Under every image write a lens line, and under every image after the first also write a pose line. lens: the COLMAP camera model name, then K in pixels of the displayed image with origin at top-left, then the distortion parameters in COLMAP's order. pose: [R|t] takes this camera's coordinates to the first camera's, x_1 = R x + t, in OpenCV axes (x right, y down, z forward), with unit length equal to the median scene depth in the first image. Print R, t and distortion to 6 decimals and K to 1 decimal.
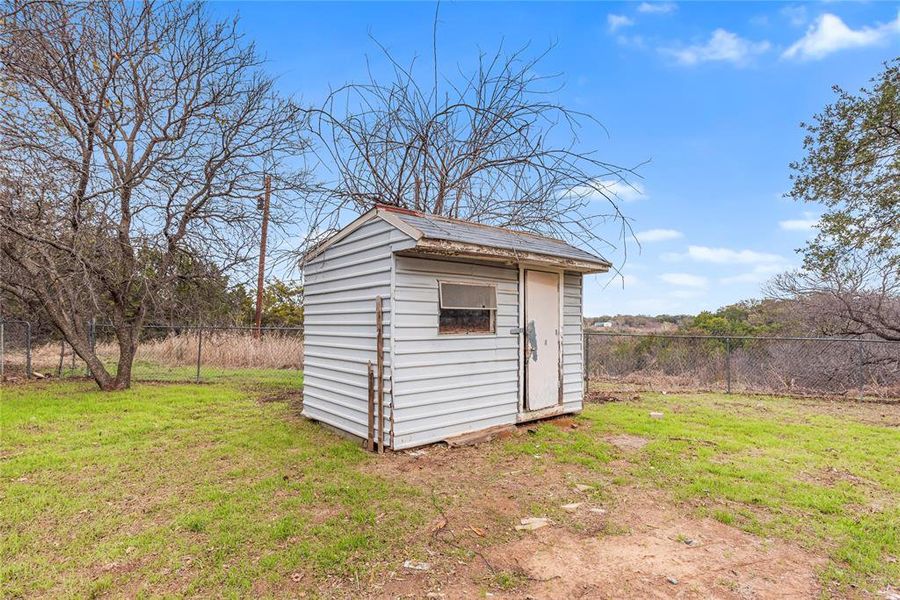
lens RADIAL K [[455.3, 0, 455.3], [0, 455.3, 293.0], [0, 0, 1]] dist [0.000313, 0.000323]
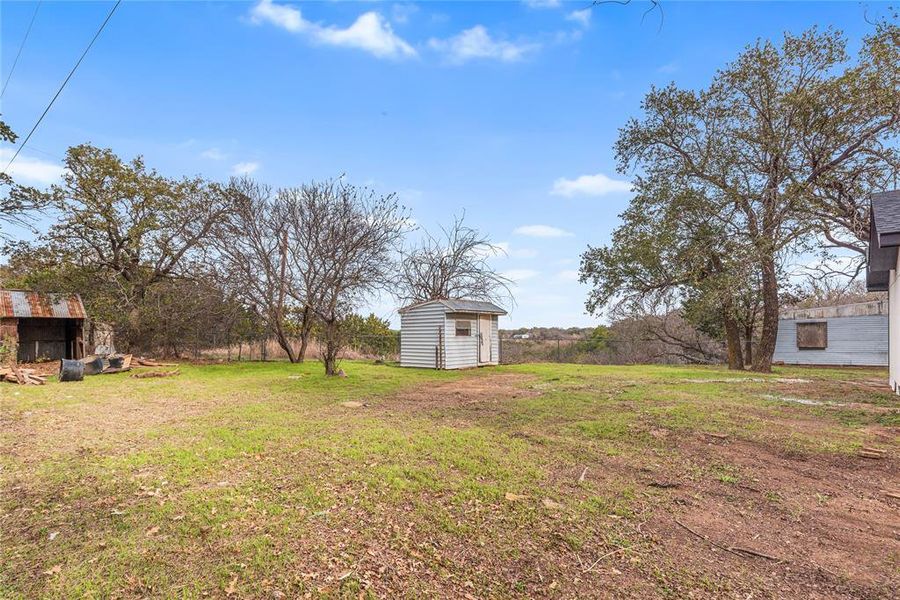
lens RADIAL K [[455.3, 0, 455.3], [0, 455.3, 293.0], [0, 0, 1]] dist [0.000313, 0.000323]
pose [[0.986099, 0.009863, 0.165863, -0.510674], [-0.005245, 0.999587, -0.028254, -0.113316], [-0.166073, 0.026991, 0.985744, -1.967554]]
